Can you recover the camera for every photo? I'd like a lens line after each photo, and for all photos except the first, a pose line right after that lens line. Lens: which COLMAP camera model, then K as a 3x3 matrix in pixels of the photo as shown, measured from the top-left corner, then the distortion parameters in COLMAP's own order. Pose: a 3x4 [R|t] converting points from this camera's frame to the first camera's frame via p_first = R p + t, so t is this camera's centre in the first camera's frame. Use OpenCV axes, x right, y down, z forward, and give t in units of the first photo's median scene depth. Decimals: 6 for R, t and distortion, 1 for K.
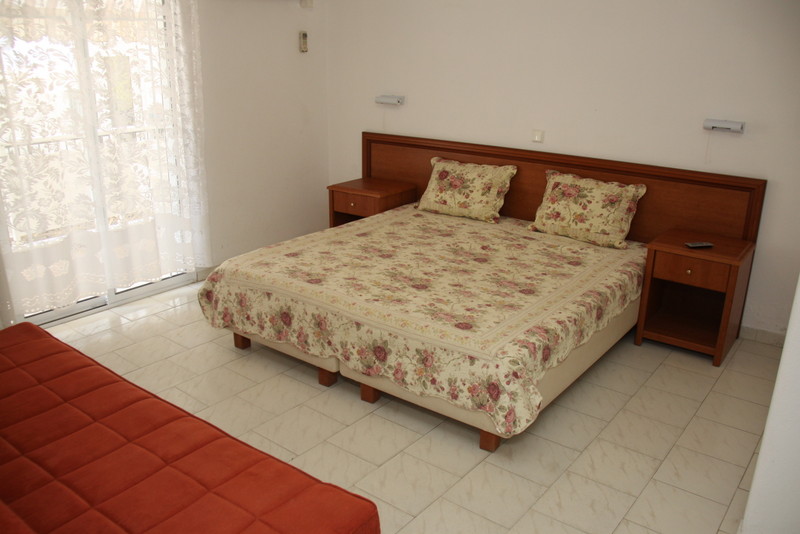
lens RADIAL K [[671.5, 0, 400.0], [0, 671.5, 267.0], [0, 0, 1]] dist [-0.223356, 0.191628]
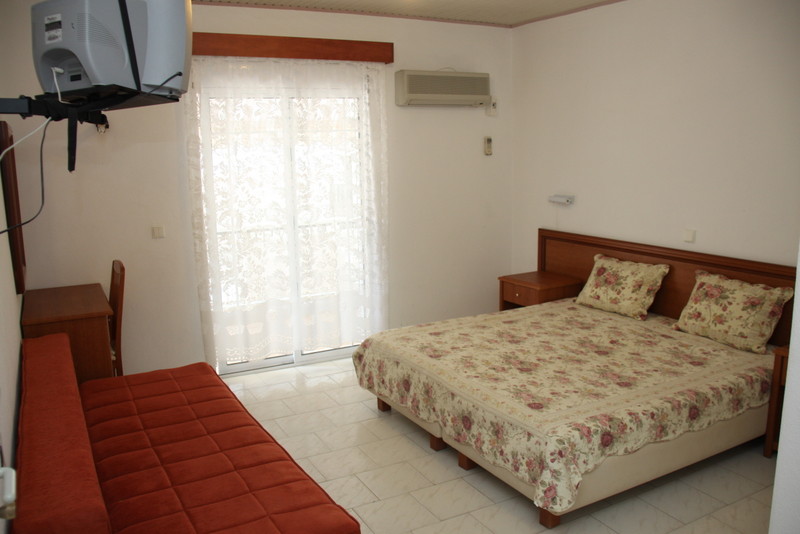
lens RADIAL K [[668.4, 0, 400.0], [0, 668.4, 267.0], [0, 0, 1]] dist [-0.127277, 0.008127]
pose [[0.914686, 0.043298, -0.401839, 0.241173], [-0.098412, 0.988181, -0.117534, 0.009623], [0.392001, 0.147053, 0.908136, -0.078074]]
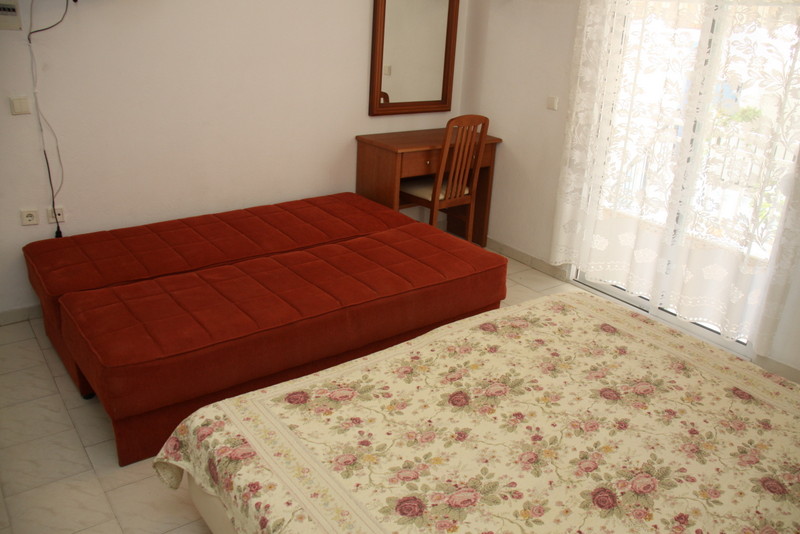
lens RADIAL K [[668.4, 0, 400.0], [0, 668.4, 267.0], [0, 0, 1]] dist [-0.127277, 0.008127]
pose [[-0.253314, 0.333085, -0.908233, 0.524982], [-0.354281, 0.841686, 0.407491, -0.286837], [0.900176, 0.424993, -0.095205, 0.847337]]
